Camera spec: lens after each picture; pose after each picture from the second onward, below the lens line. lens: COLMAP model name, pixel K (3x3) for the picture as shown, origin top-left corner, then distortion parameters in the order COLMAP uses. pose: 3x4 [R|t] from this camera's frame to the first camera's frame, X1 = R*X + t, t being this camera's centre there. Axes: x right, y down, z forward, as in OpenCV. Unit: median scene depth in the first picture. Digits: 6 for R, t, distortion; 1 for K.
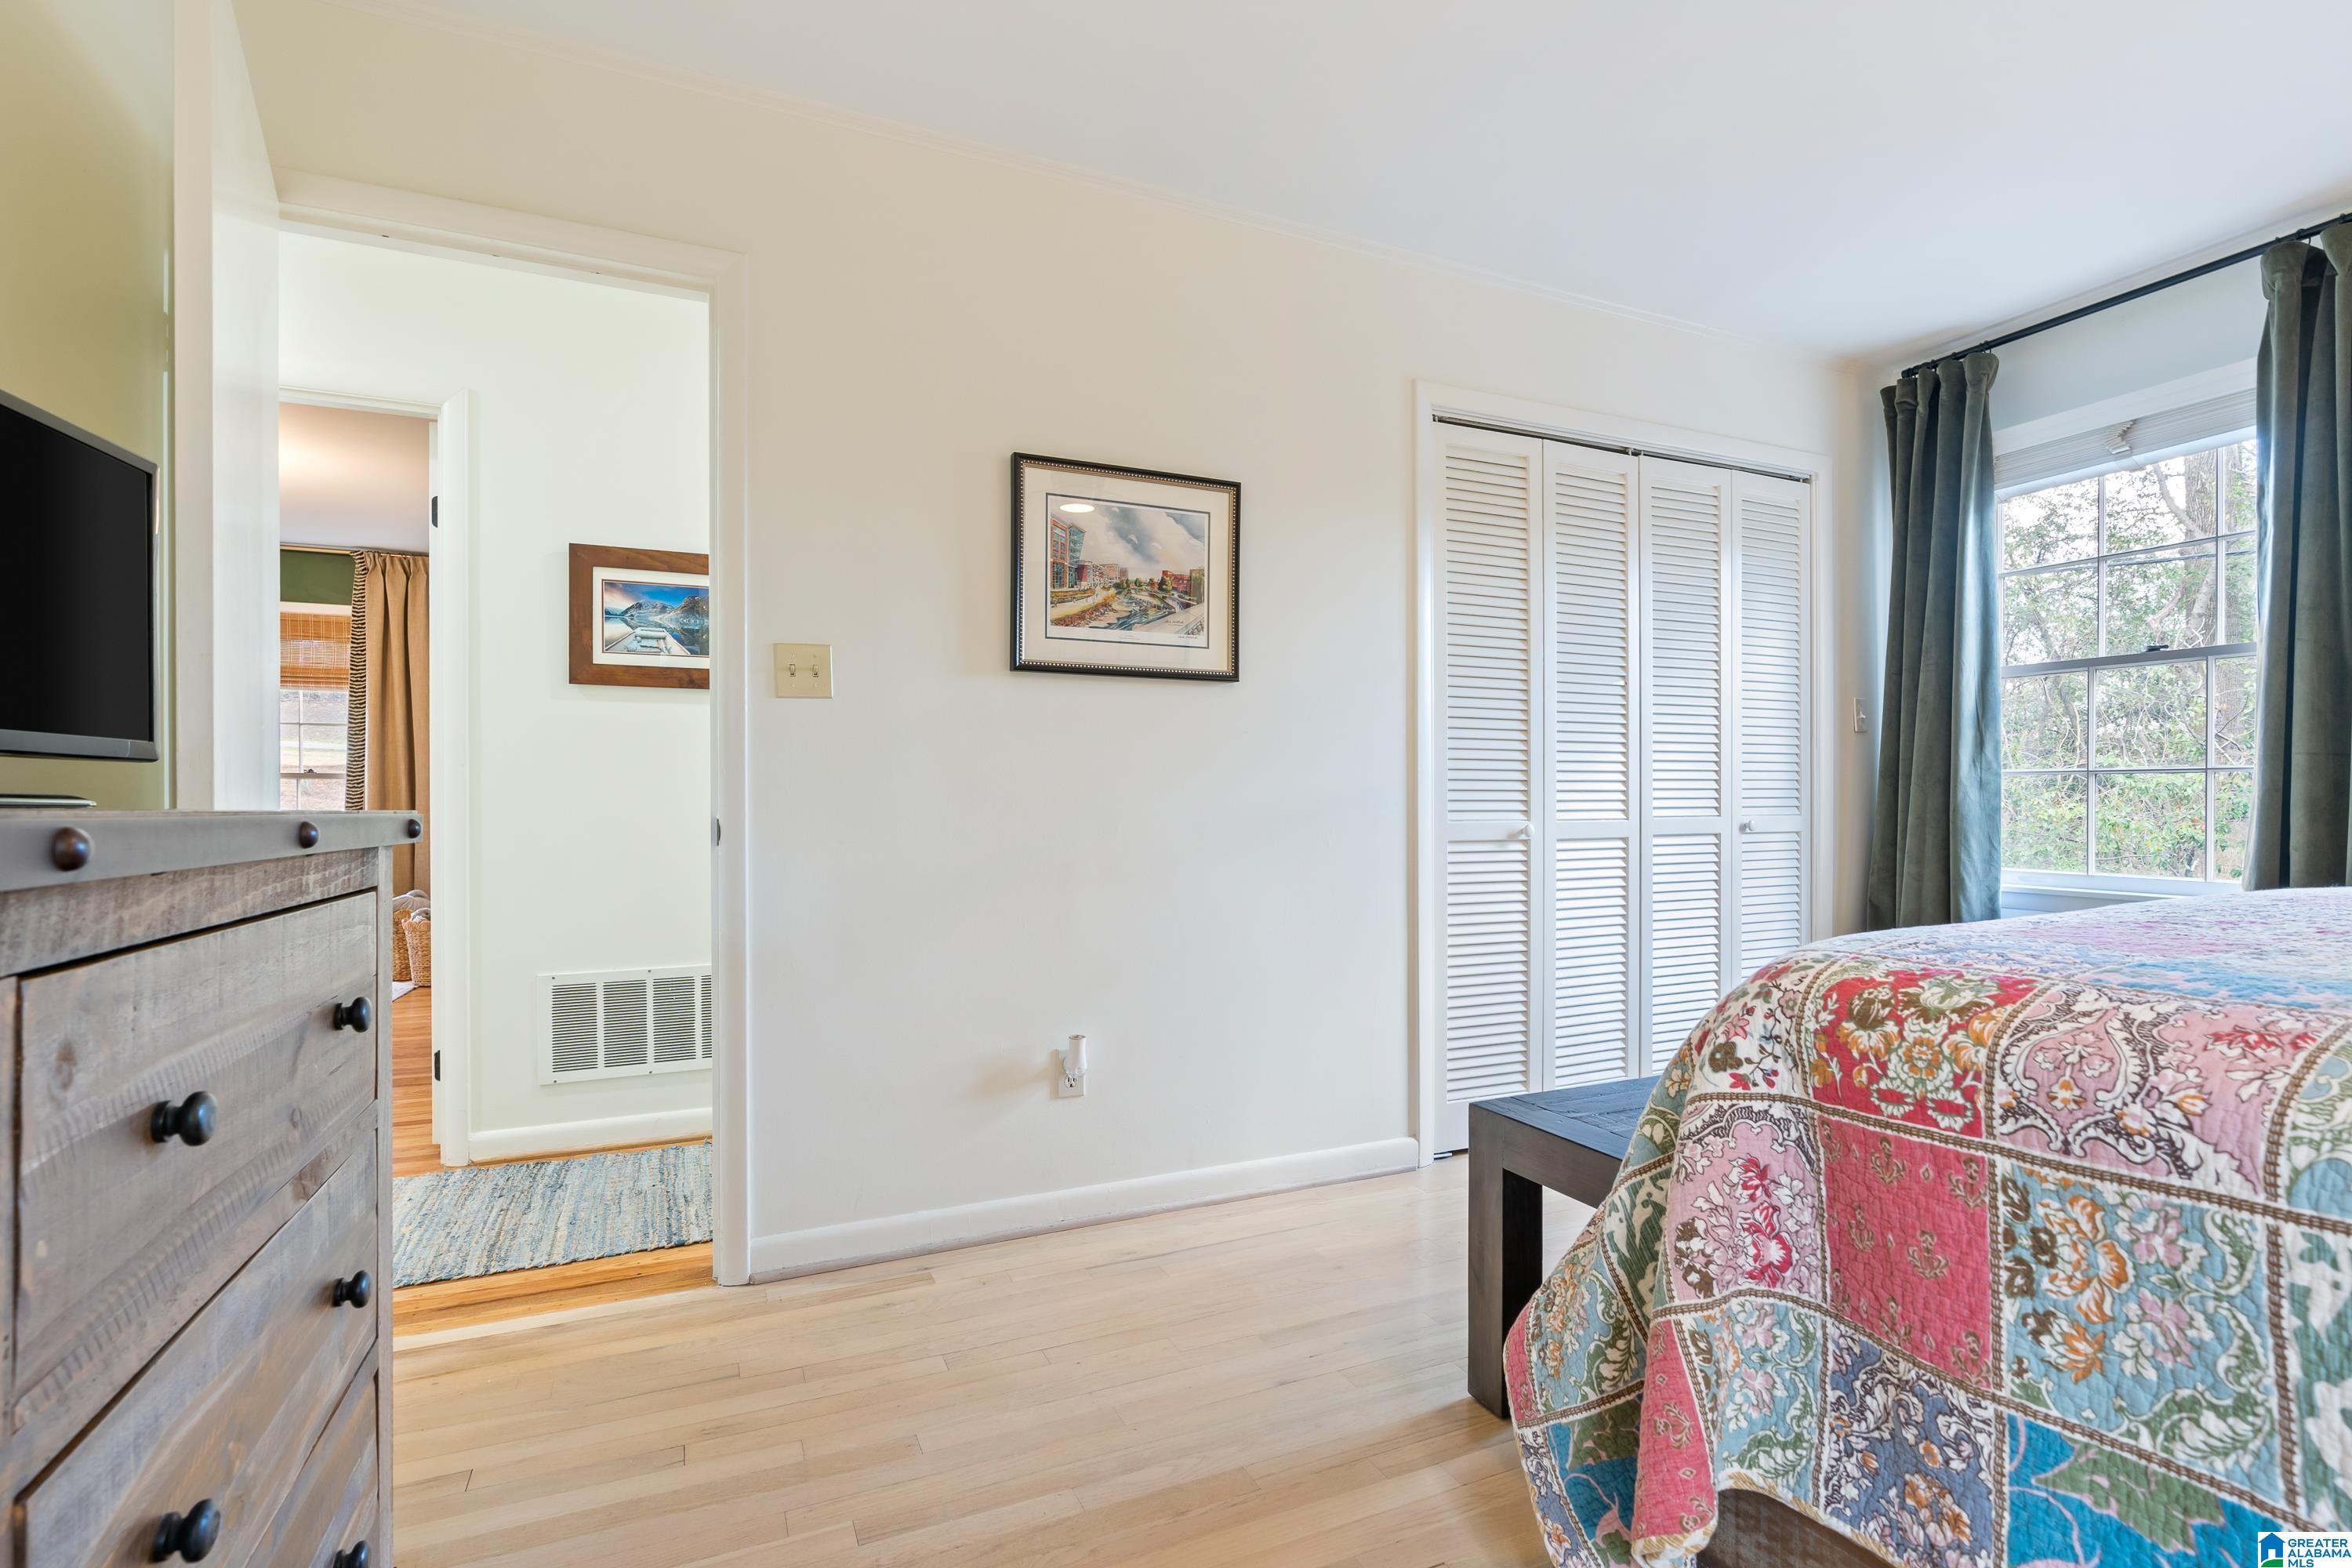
lens RADIAL K [[1101.9, 0, 1176.0], [0, 1101.9, 784.0], [0, 0, 1]] dist [0.000126, -0.000034]
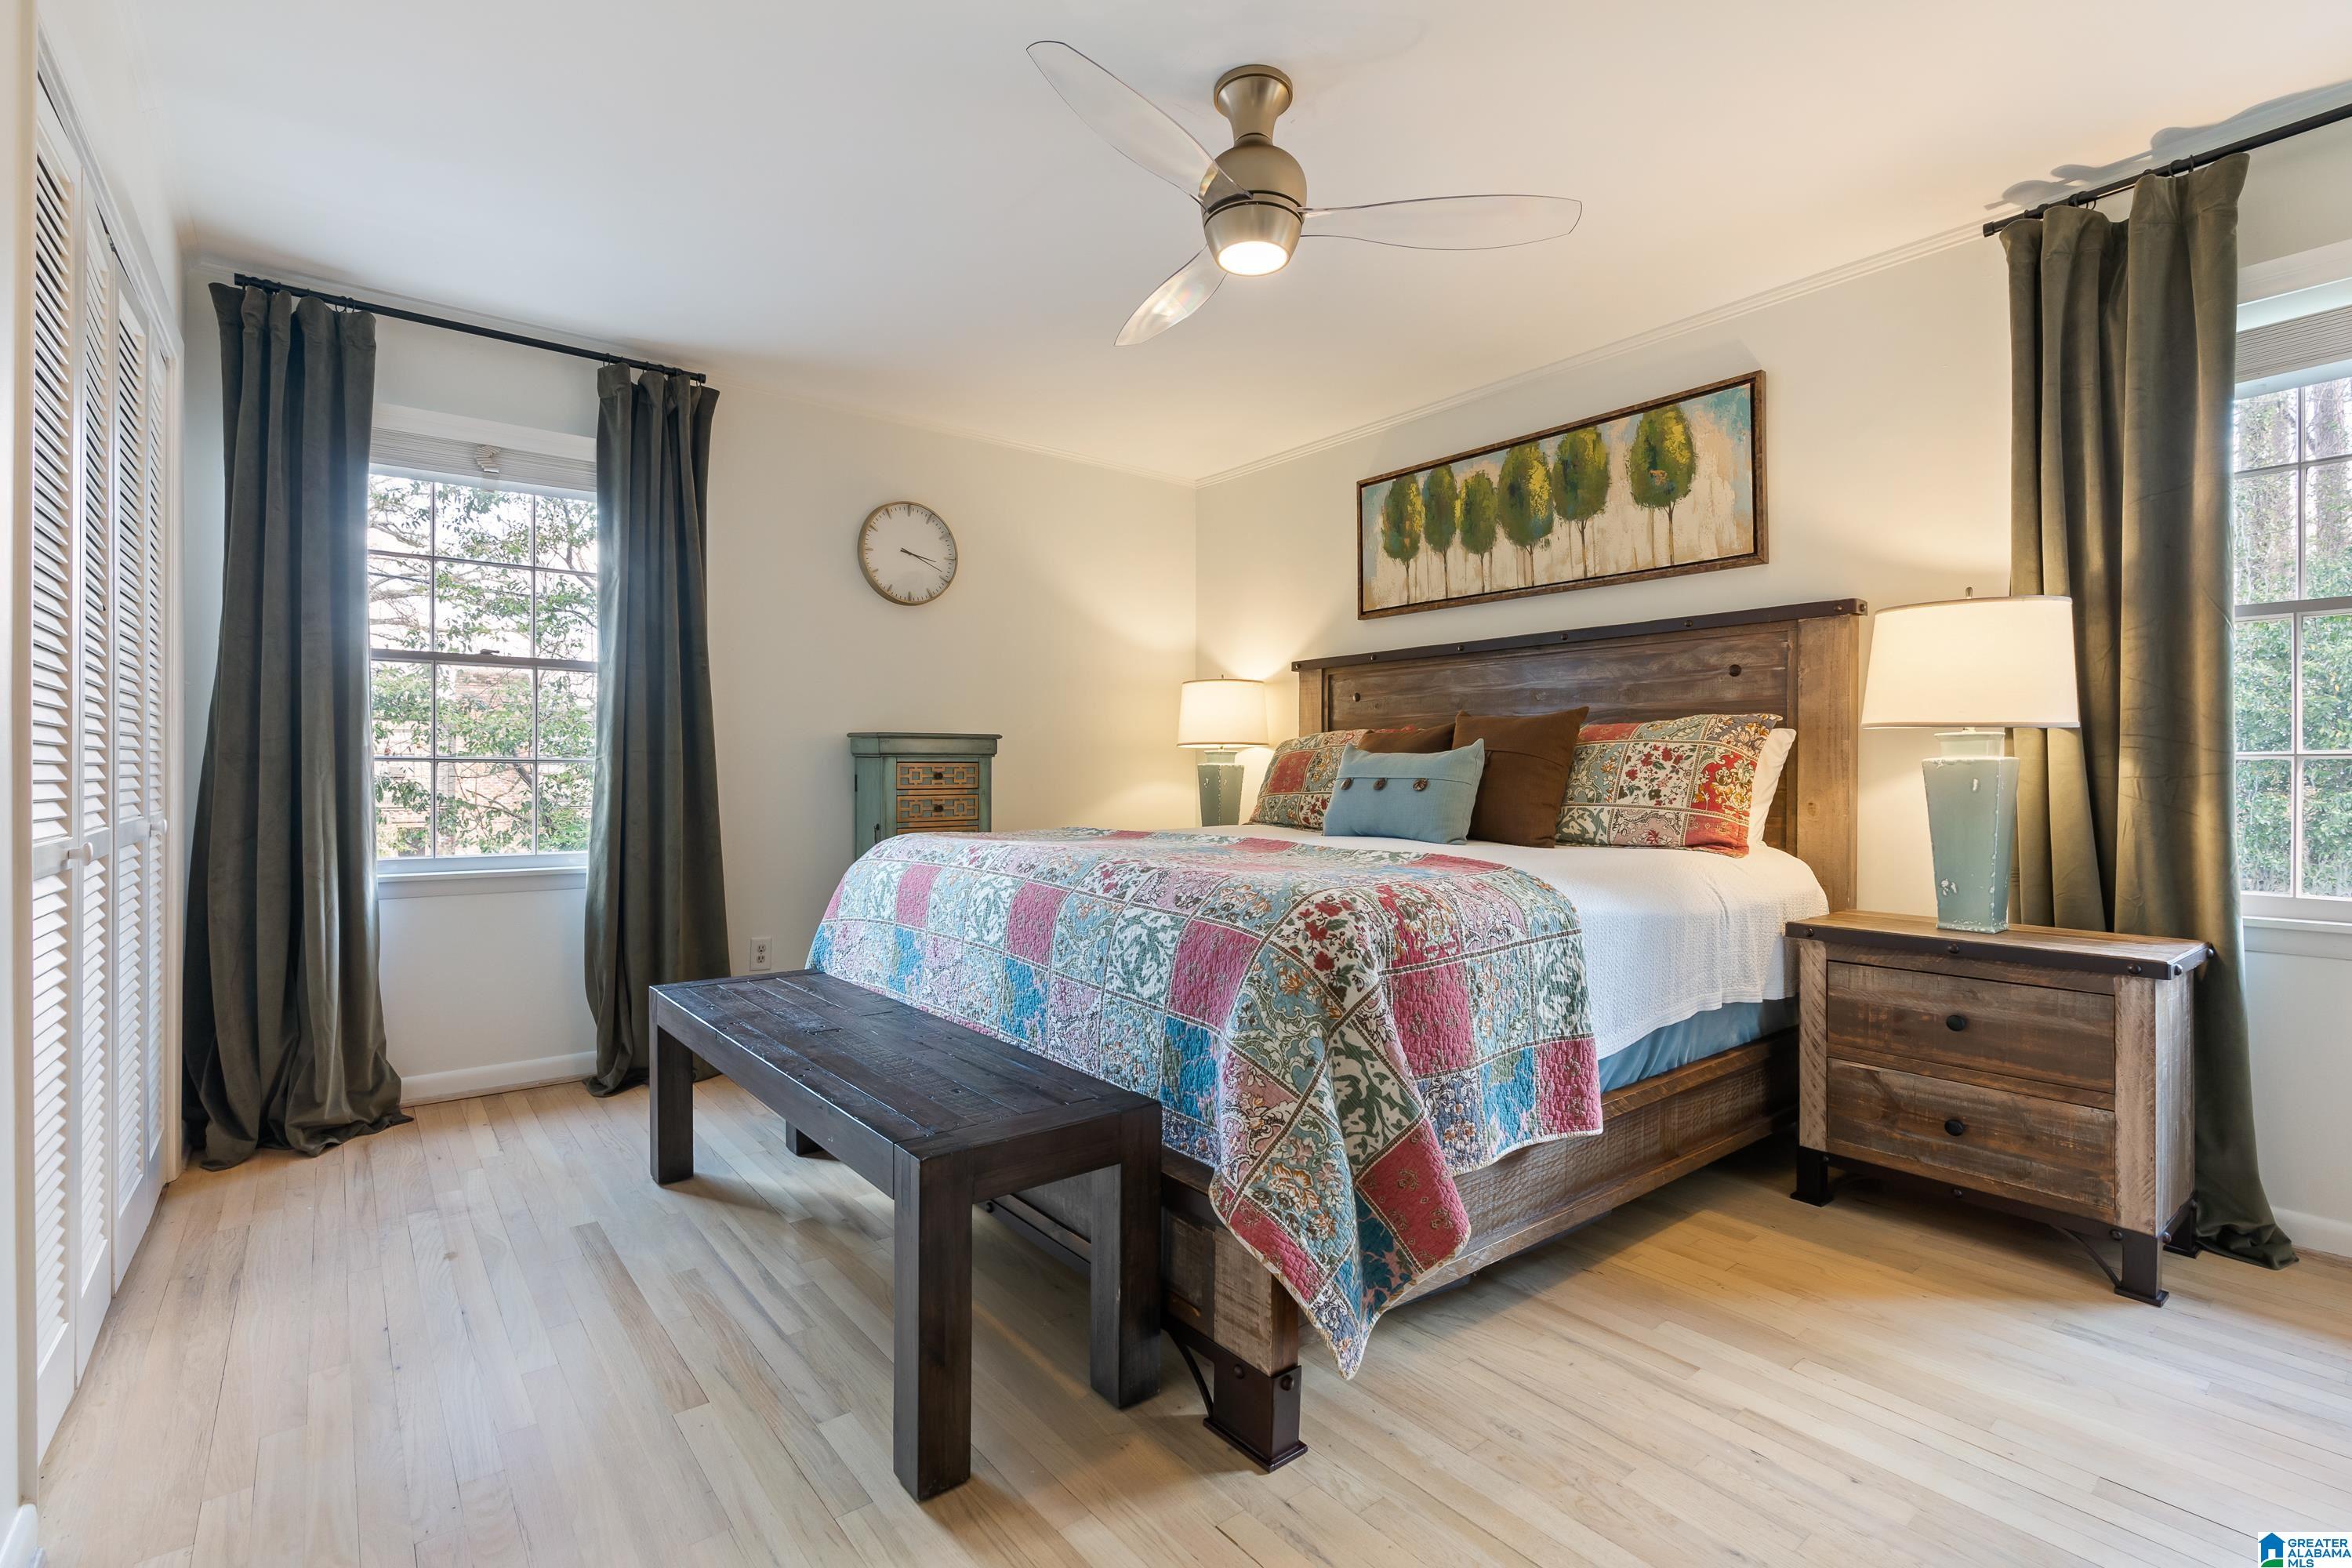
lens RADIAL K [[1062.0, 0, 1176.0], [0, 1062.0, 784.0], [0, 0, 1]] dist [-0.000832, -0.000051]
pose [[-0.245837, -0.007456, 0.969283, -1.048390], [-0.012952, 0.999906, 0.004407, -0.015070], [-0.969225, -0.011470, -0.245910, 1.855781]]
